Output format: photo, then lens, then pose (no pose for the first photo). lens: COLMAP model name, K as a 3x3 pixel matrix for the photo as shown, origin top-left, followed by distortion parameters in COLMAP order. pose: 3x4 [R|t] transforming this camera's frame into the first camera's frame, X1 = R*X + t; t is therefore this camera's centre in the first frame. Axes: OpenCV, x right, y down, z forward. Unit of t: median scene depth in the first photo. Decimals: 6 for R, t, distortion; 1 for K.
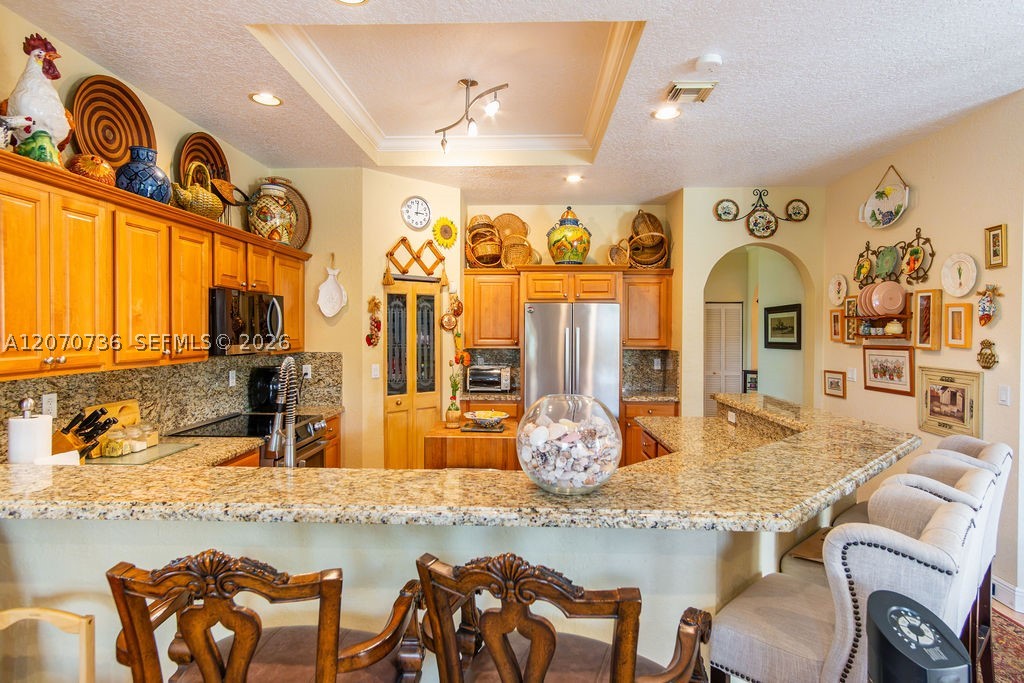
lens RADIAL K [[547.2, 0, 519.2], [0, 547.2, 336.7], [0, 0, 1]] dist [-0.007812, 0.007329]
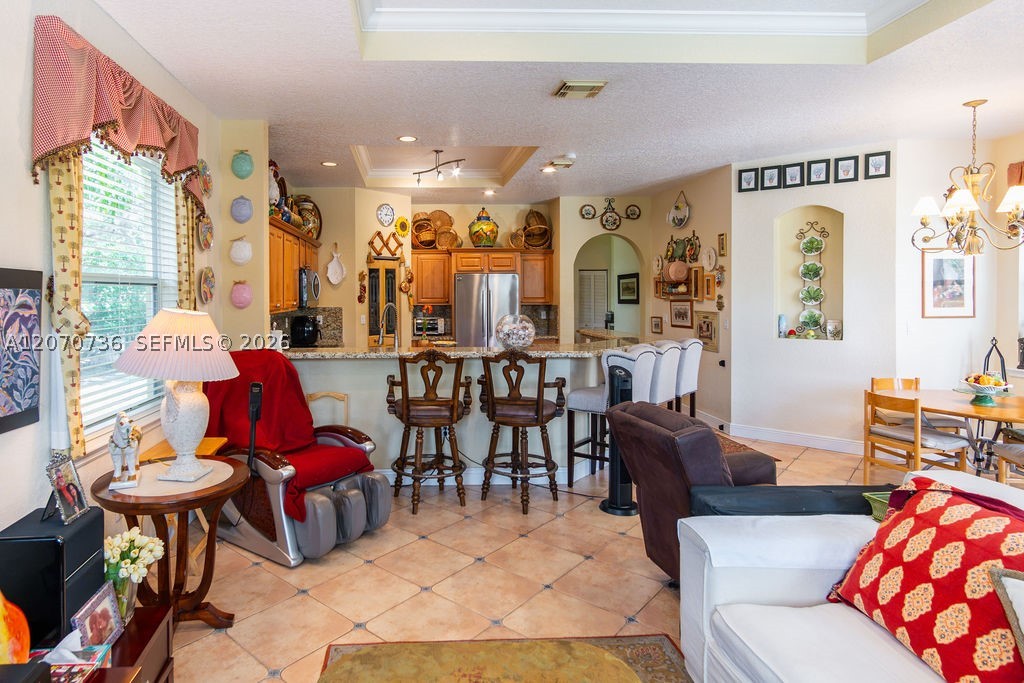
lens RADIAL K [[586.0, 0, 436.1], [0, 586.0, 301.3], [0, 0, 1]] dist [0.001675, 0.003046]
pose [[0.997184, -0.009600, 0.074373, -0.176817], [0.009592, 0.999954, 0.000470, 0.012917], [-0.074374, 0.000244, 0.997230, -0.636152]]
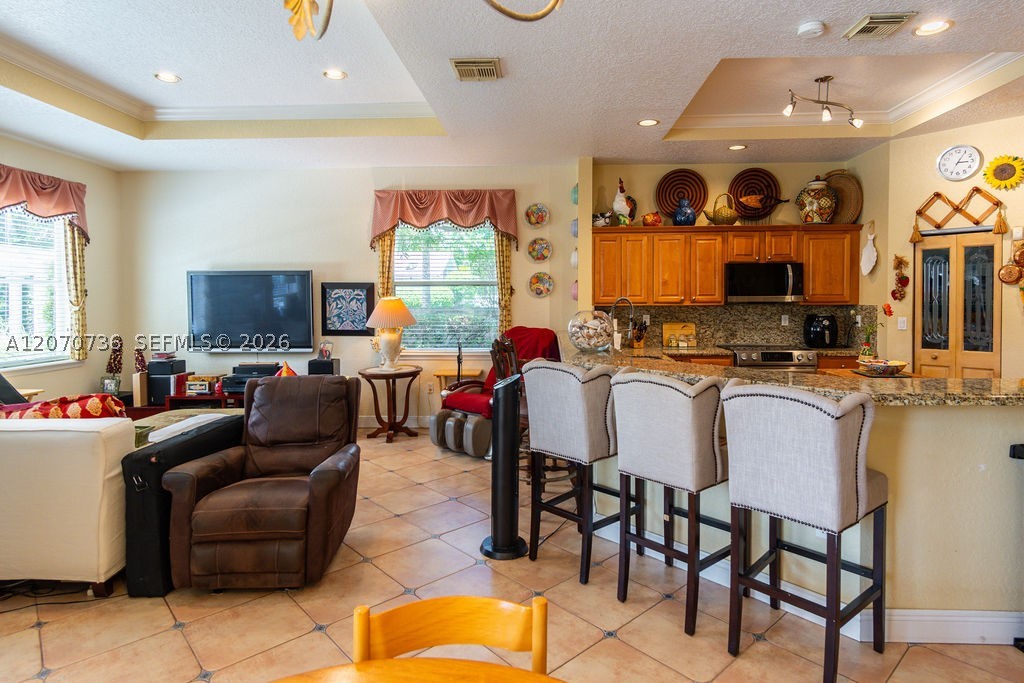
lens RADIAL K [[547.2, 0, 522.8], [0, 547.2, 307.5], [0, 0, 1]] dist [-0.007812, 0.007329]
pose [[-0.014936, 0.012491, -0.999810, 0.814283], [-0.008905, 0.999881, 0.012625, 0.024149], [0.999849, 0.009091, -0.014823, 0.255207]]
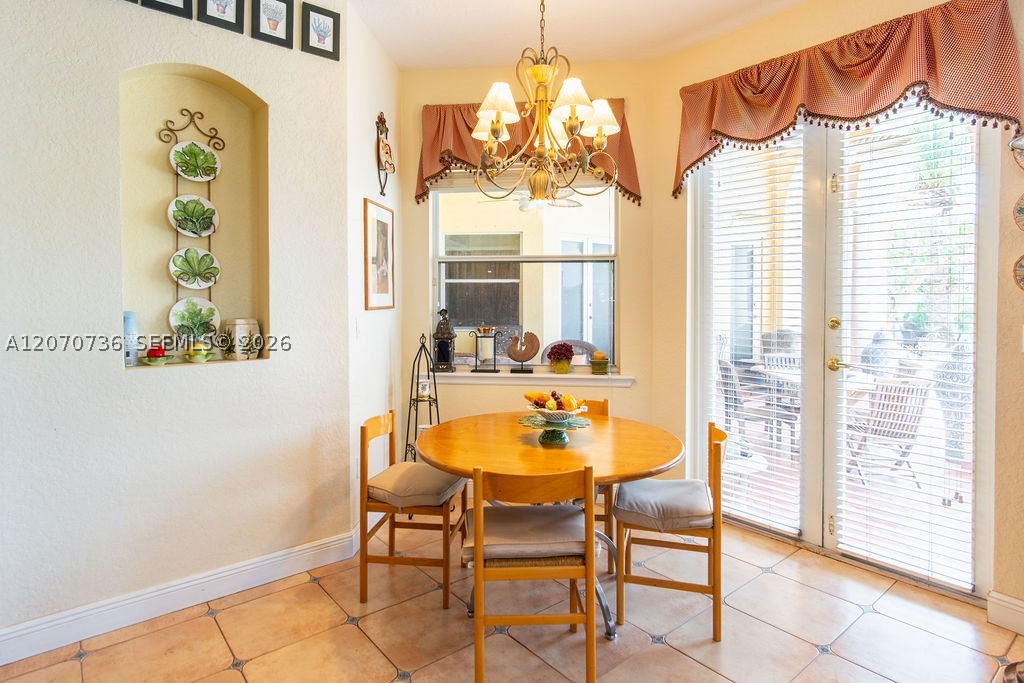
lens RADIAL K [[547.2, 0, 503.6], [0, 547.2, 306.5], [0, 0, 1]] dist [-0.007812, 0.007329]
pose [[0.073533, -0.024493, 0.996992, 0.198630], [0.011996, 0.999648, 0.023674, 0.036790], [-0.997221, 0.010219, 0.073801, 0.210506]]
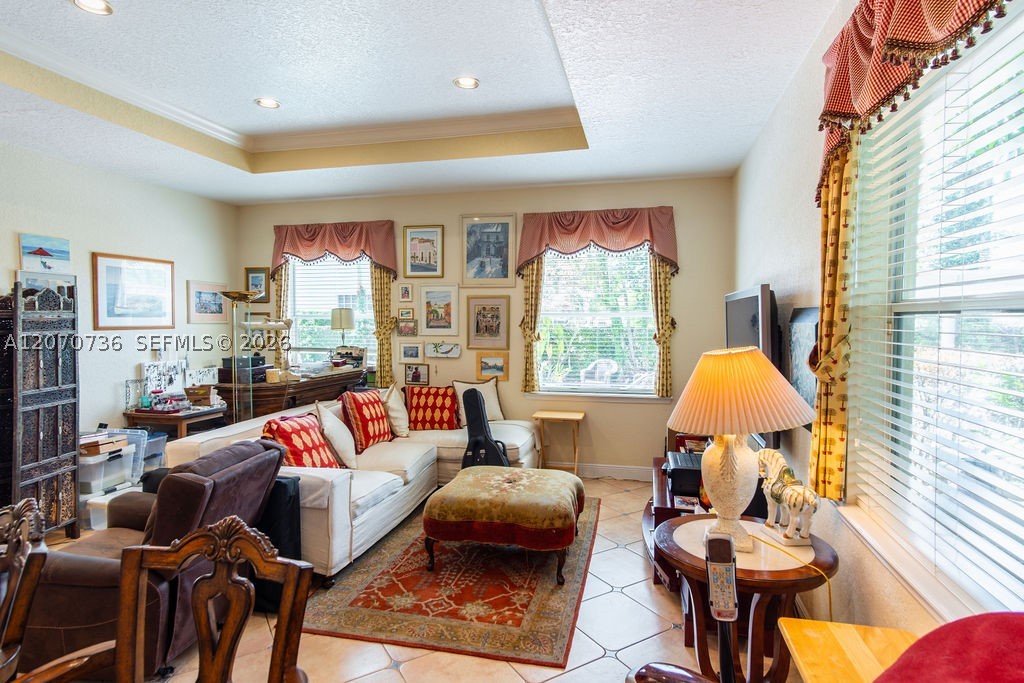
lens RADIAL K [[547.2, 0, 514.3], [0, 547.2, 337.8], [0, 0, 1]] dist [-0.007812, 0.007329]
pose [[-0.979518, -0.007519, 0.201214, -0.293050], [0.001947, 0.998902, 0.046802, -0.010550], [-0.201345, 0.046236, -0.978429, 0.412019]]
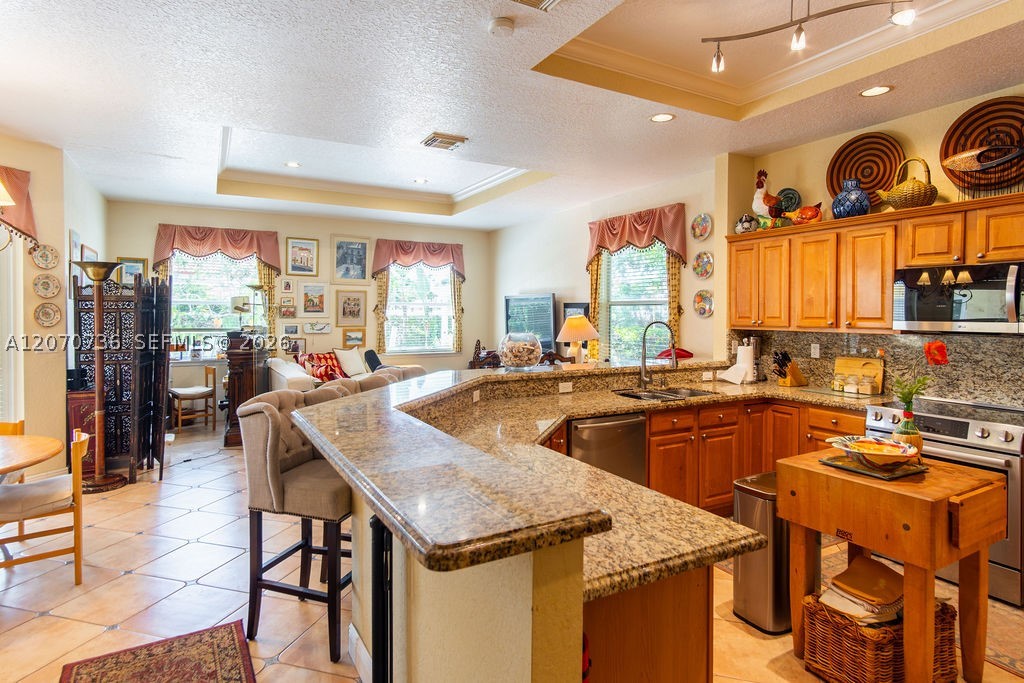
lens RADIAL K [[547.2, 0, 514.2], [0, 547.2, 317.4], [0, 0, 1]] dist [-0.007812, 0.007329]
pose [[-0.858661, -0.001903, -0.512540, 0.466429], [-0.013909, 0.999711, 0.019590, -0.001372], [0.512355, 0.023950, -0.858440, 1.053870]]
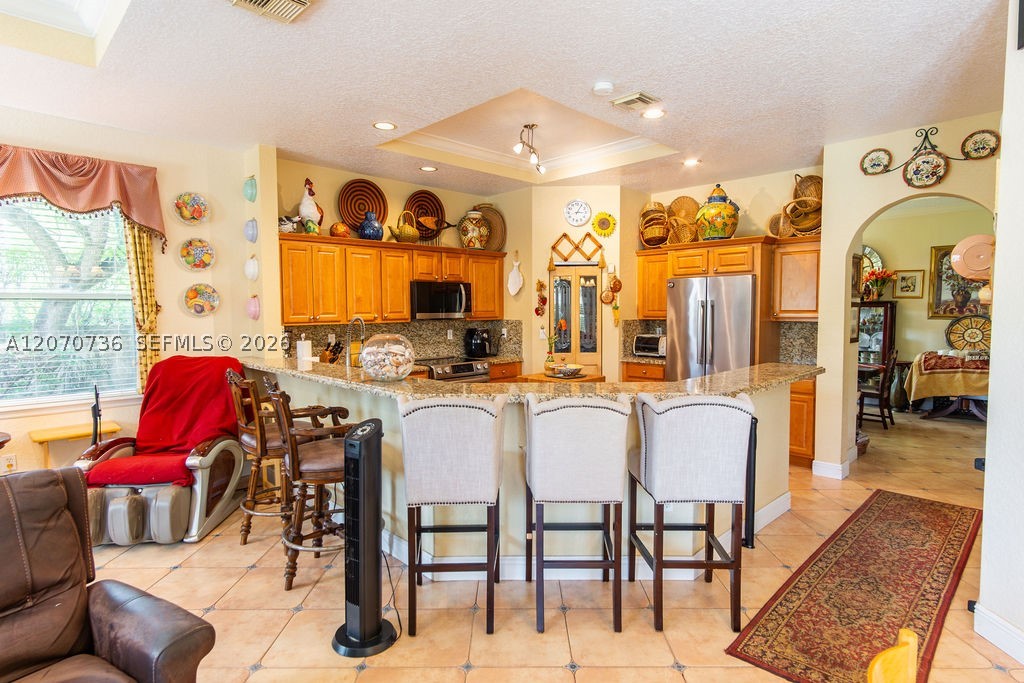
lens RADIAL K [[547.2, 0, 508.8], [0, 547.2, 337.7], [0, 0, 1]] dist [-0.007812, 0.007329]
pose [[0.719139, 0.029739, -0.694230, 0.614519], [0.000089, 0.999080, 0.042890, 0.012326], [0.694867, -0.030906, 0.718474, -0.043859]]
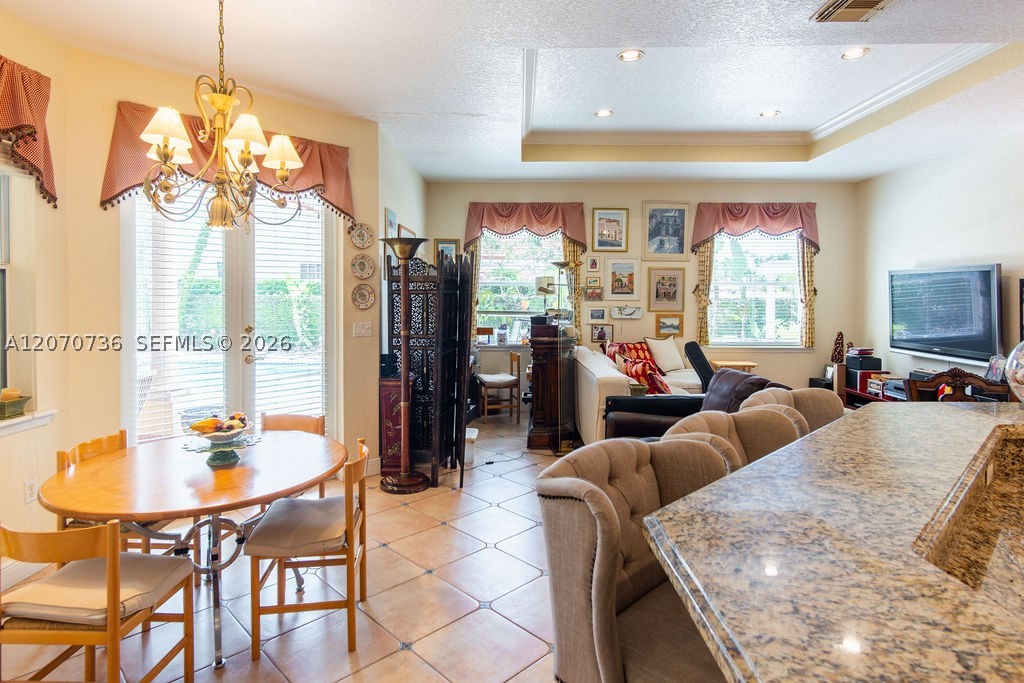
lens RADIAL K [[547.2, 0, 502.2], [0, 547.2, 301.3], [0, 0, 1]] dist [-0.007812, 0.007329]
pose [[-0.999963, -0.007174, 0.004808, 0.441086], [-0.007032, 0.999561, 0.028797, 0.004260], [-0.005012, 0.028762, -0.999574, 0.721885]]
